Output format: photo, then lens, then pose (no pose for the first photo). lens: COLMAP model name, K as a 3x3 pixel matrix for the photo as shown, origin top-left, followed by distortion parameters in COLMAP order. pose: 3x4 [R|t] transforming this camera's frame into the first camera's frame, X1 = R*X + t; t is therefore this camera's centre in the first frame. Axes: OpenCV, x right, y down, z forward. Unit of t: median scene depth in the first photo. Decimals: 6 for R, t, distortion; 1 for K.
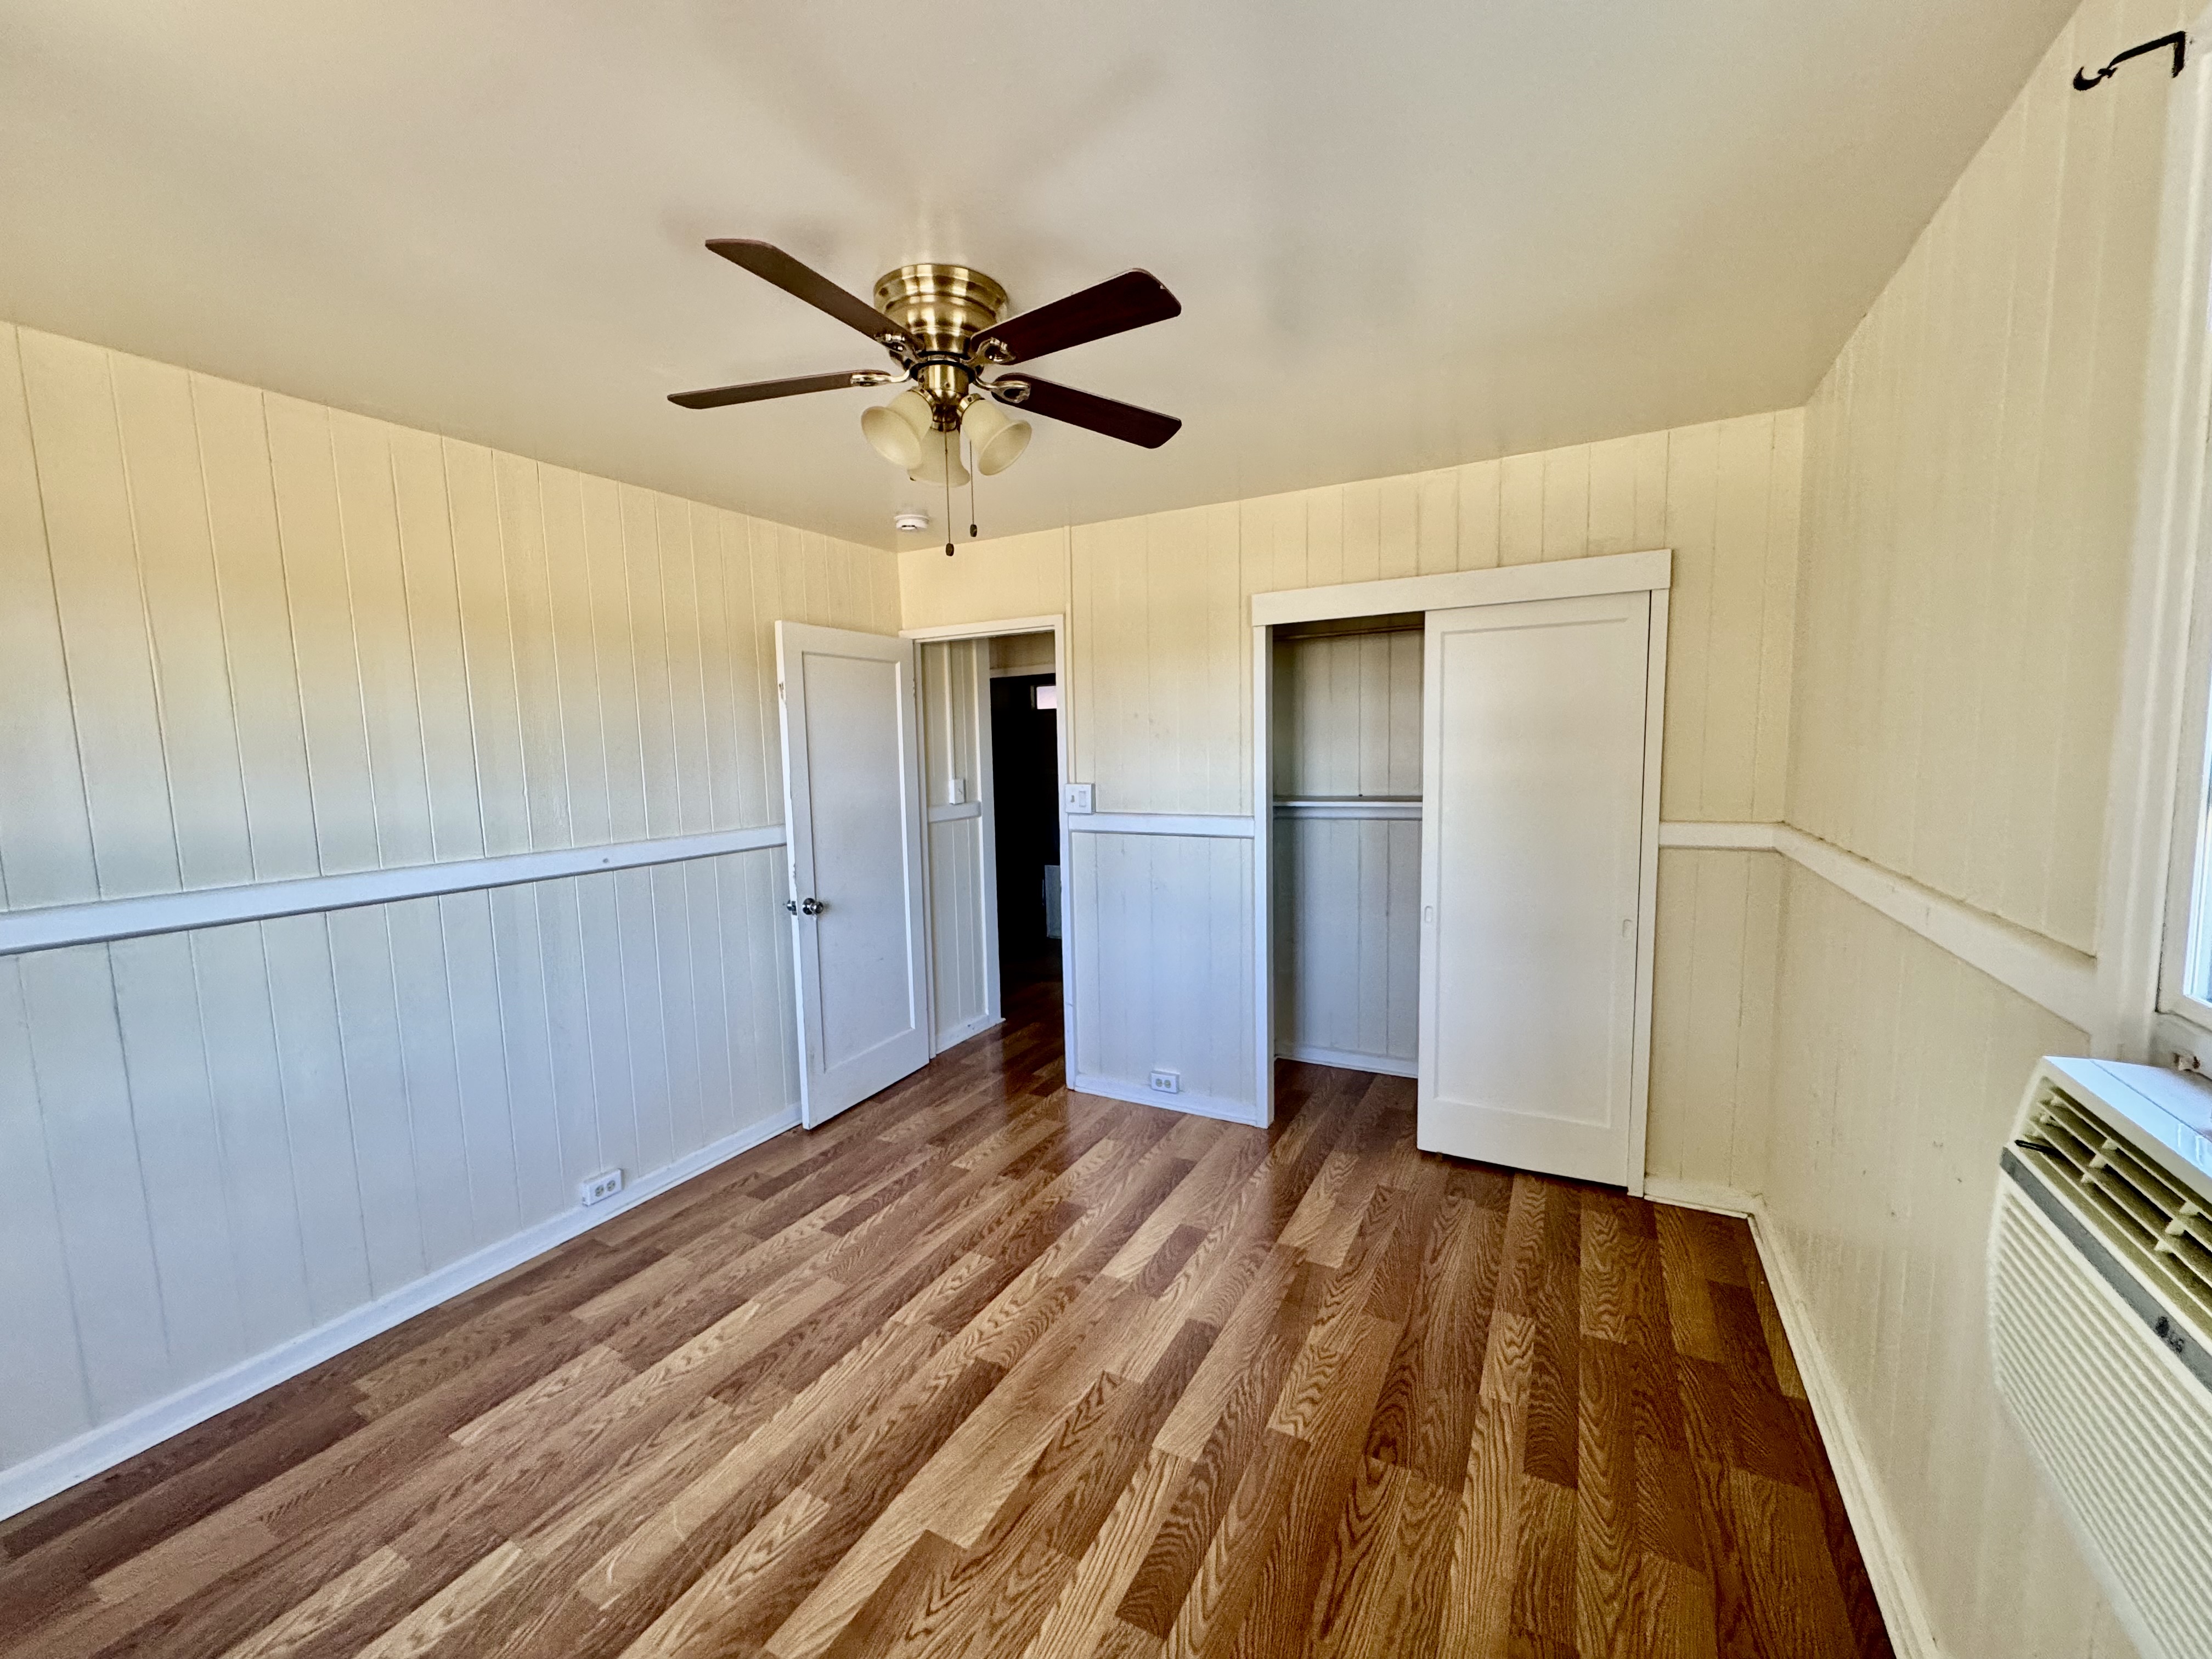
lens RADIAL K [[885.6, 0, 1109.1], [0, 885.6, 830.7], [0, 0, 1]] dist [-0.005124, 0.001114]
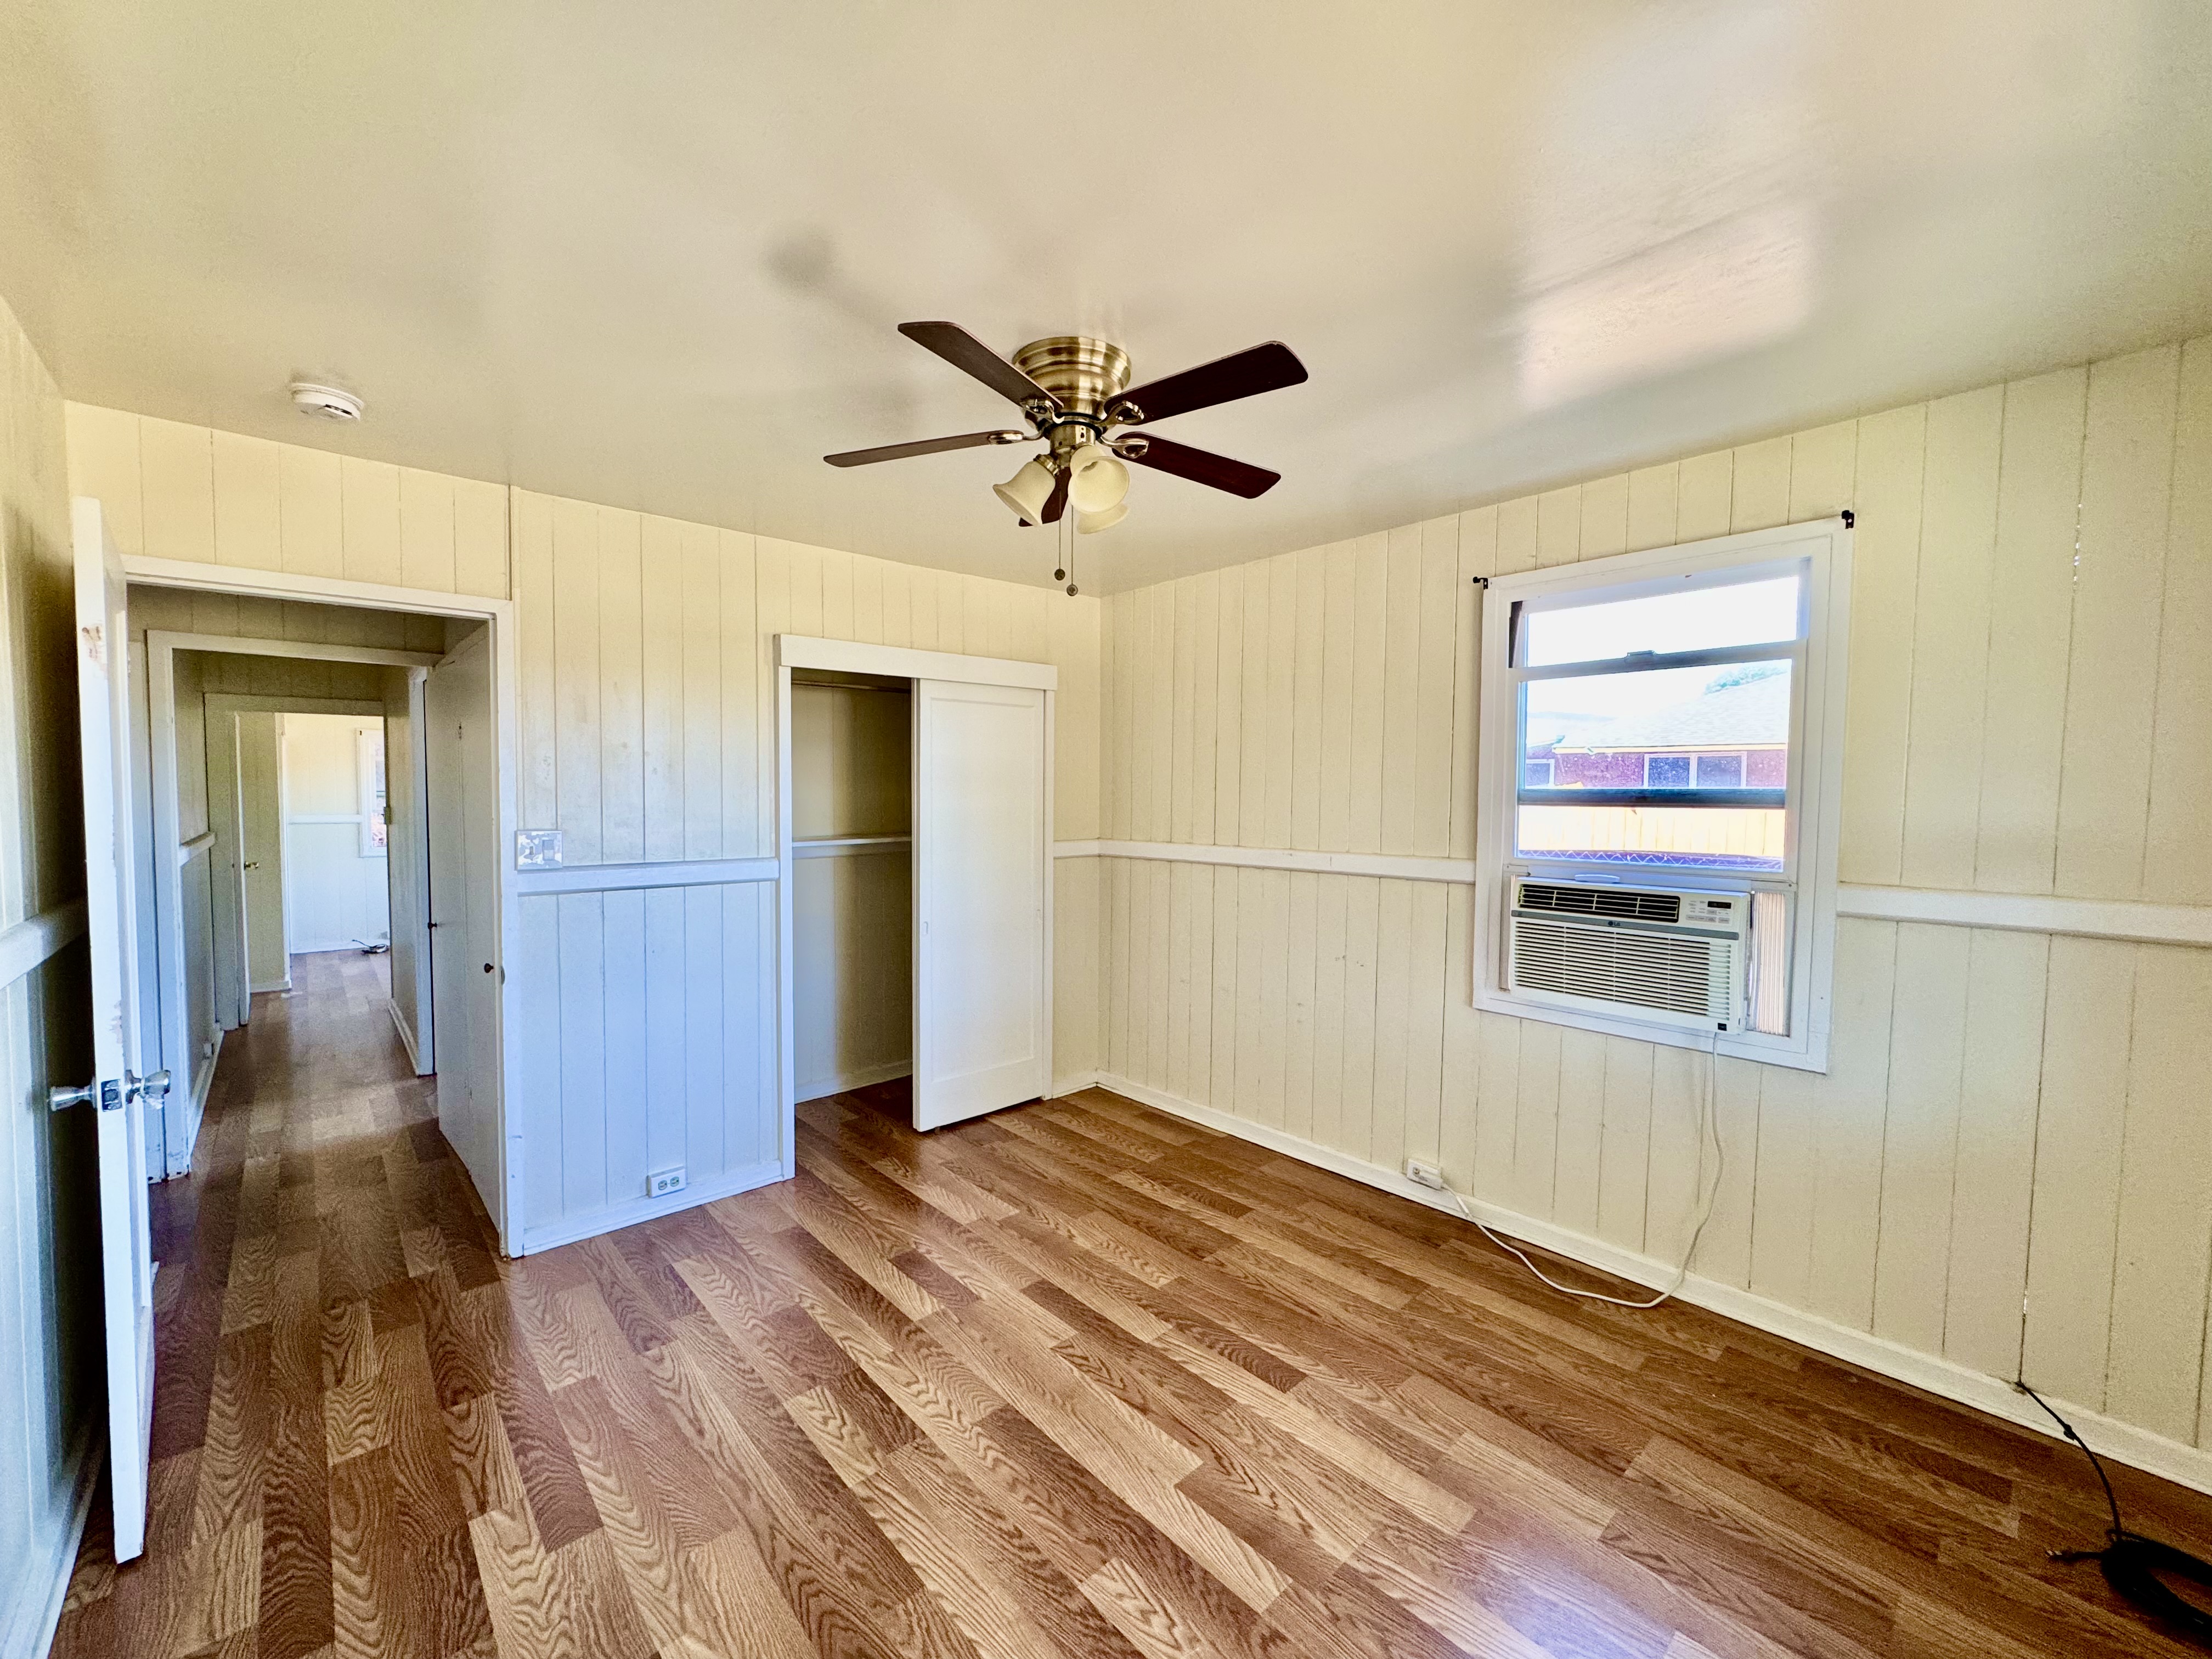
lens RADIAL K [[885.6, 0, 1103.5], [0, 885.6, 831.3], [0, 0, 1]] dist [-0.005124, 0.001114]
pose [[0.332168, -0.018114, 0.943046, -1.010443], [0.083725, 0.996435, -0.010350, -0.006441], [-0.939497, 0.082395, 0.332501, 0.529790]]
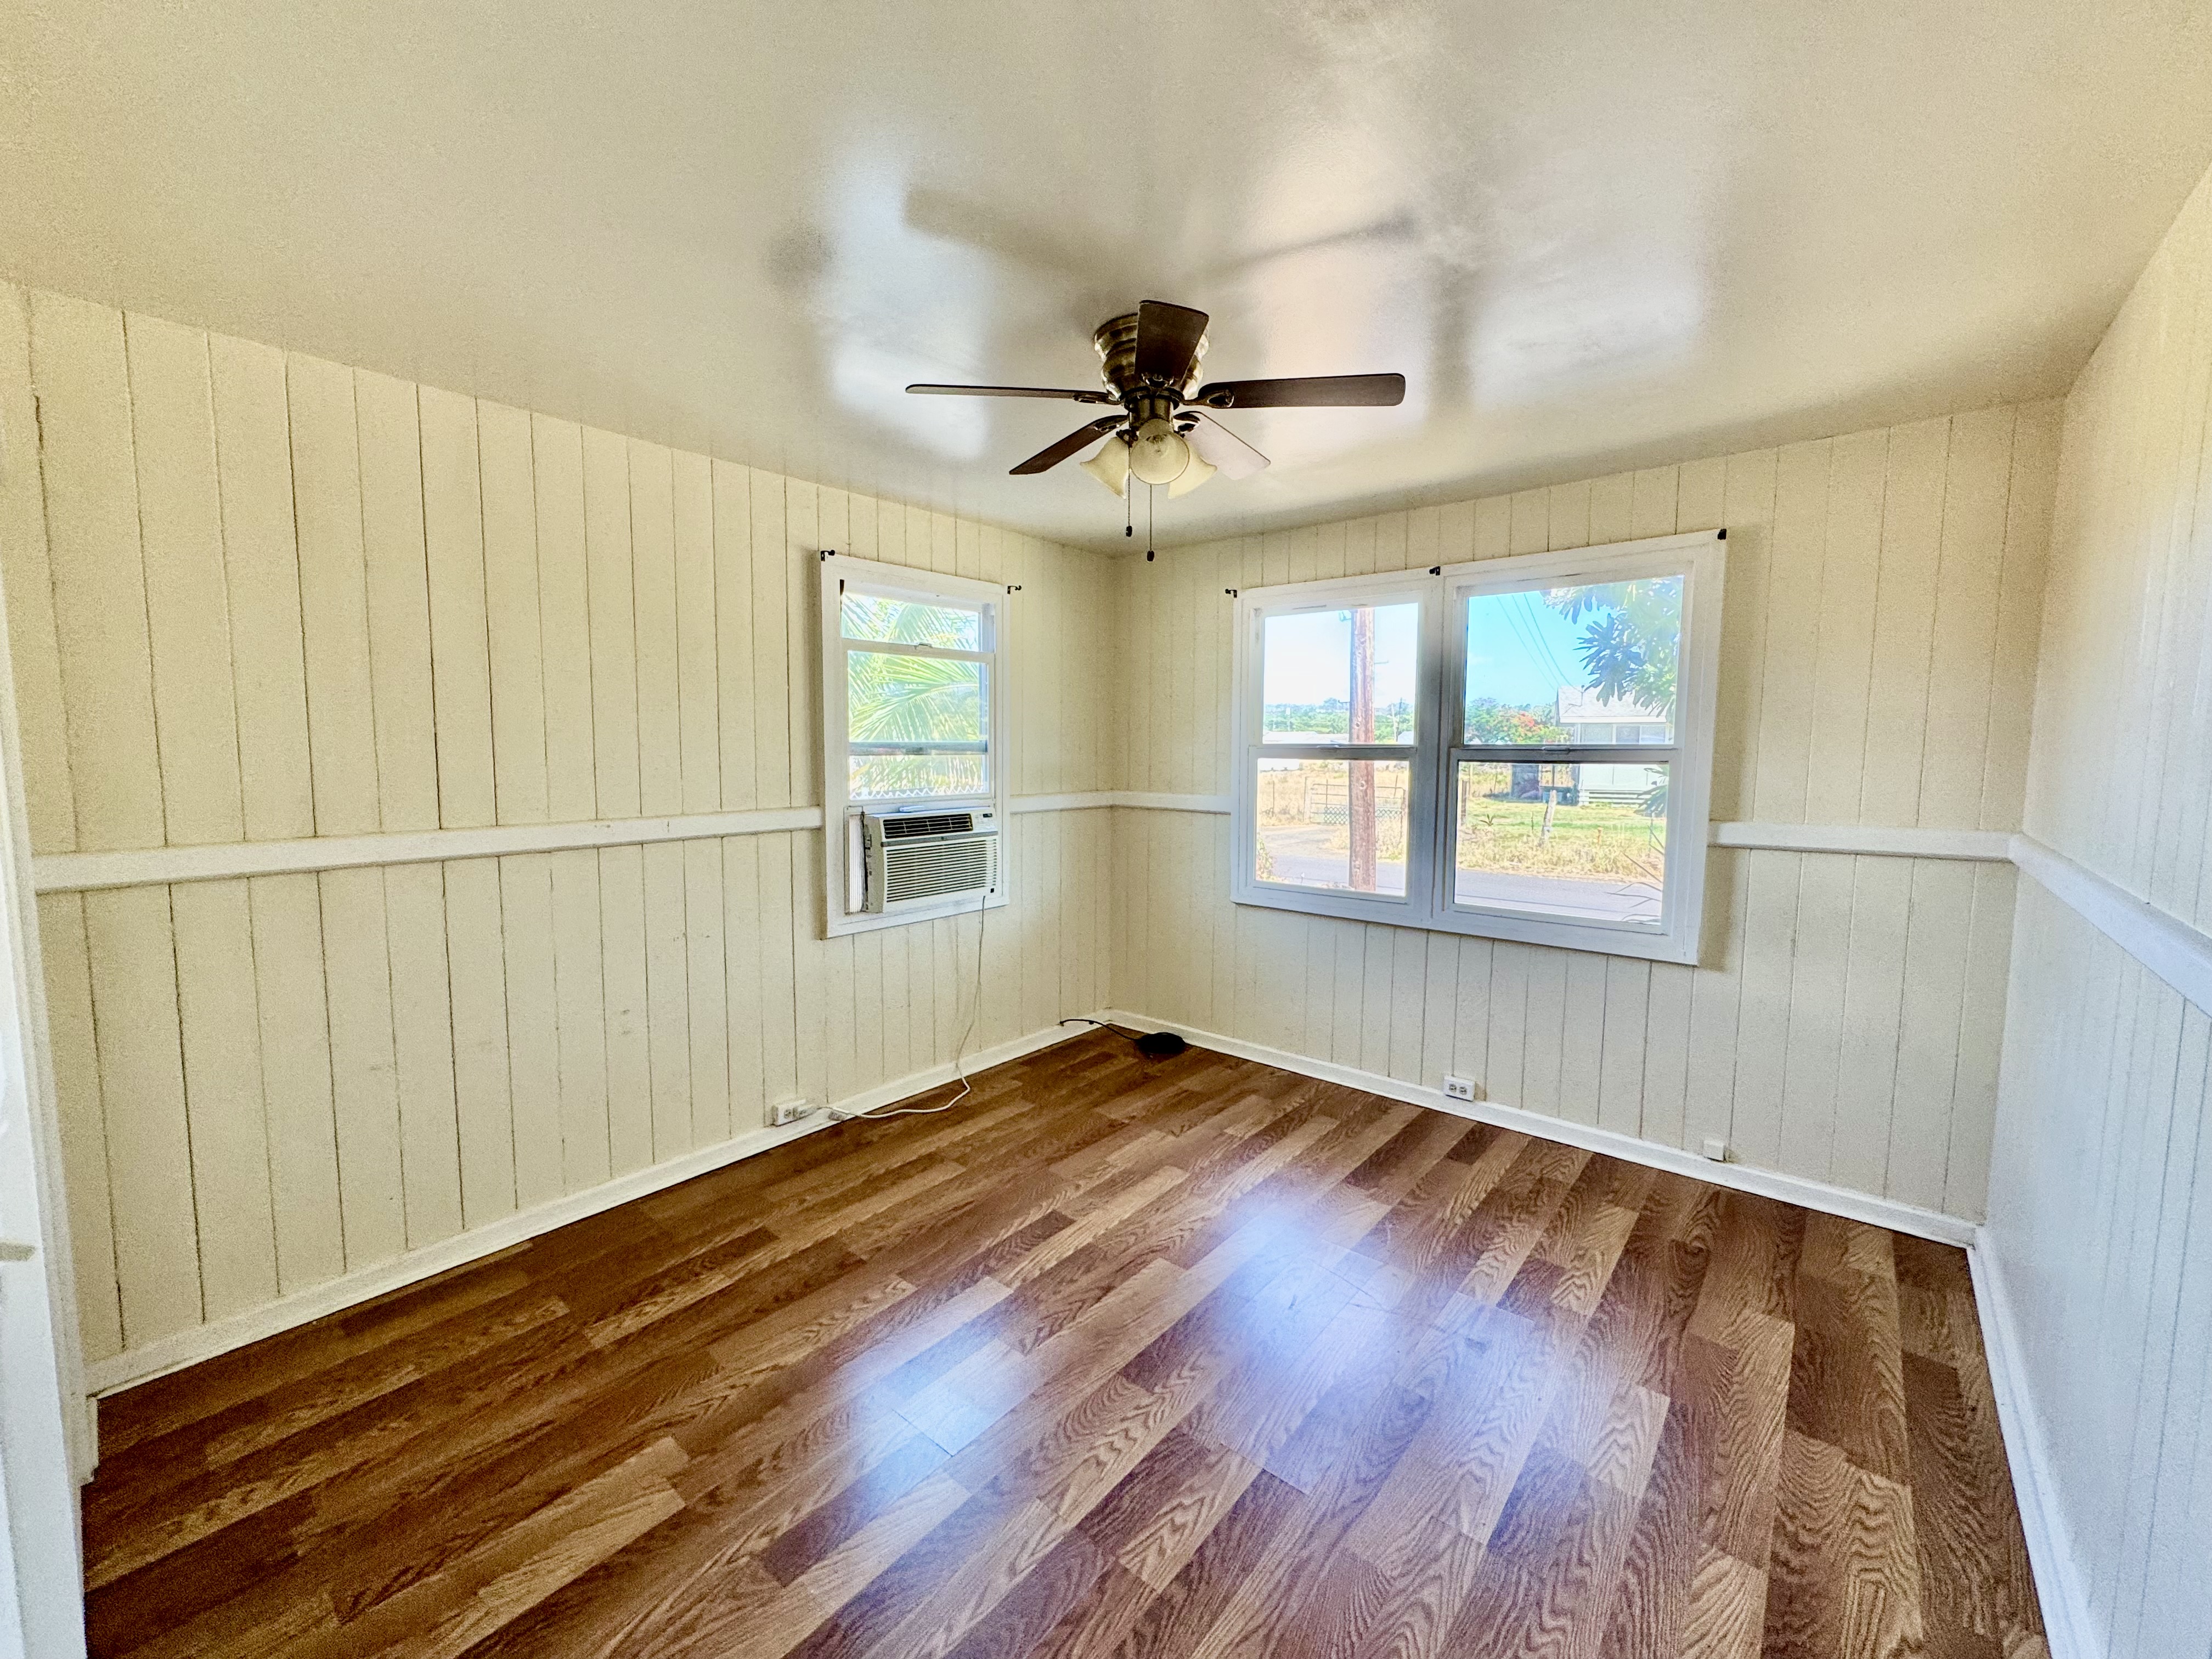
lens RADIAL K [[885.6, 0, 1107.4], [0, 885.6, 837.9], [0, 0, 1]] dist [-0.005124, 0.001114]
pose [[-0.978281, 0.001005, 0.207279, -0.307240], [0.042661, 0.979556, 0.196597, -0.155232], [-0.202844, 0.201170, -0.958324, 1.839612]]
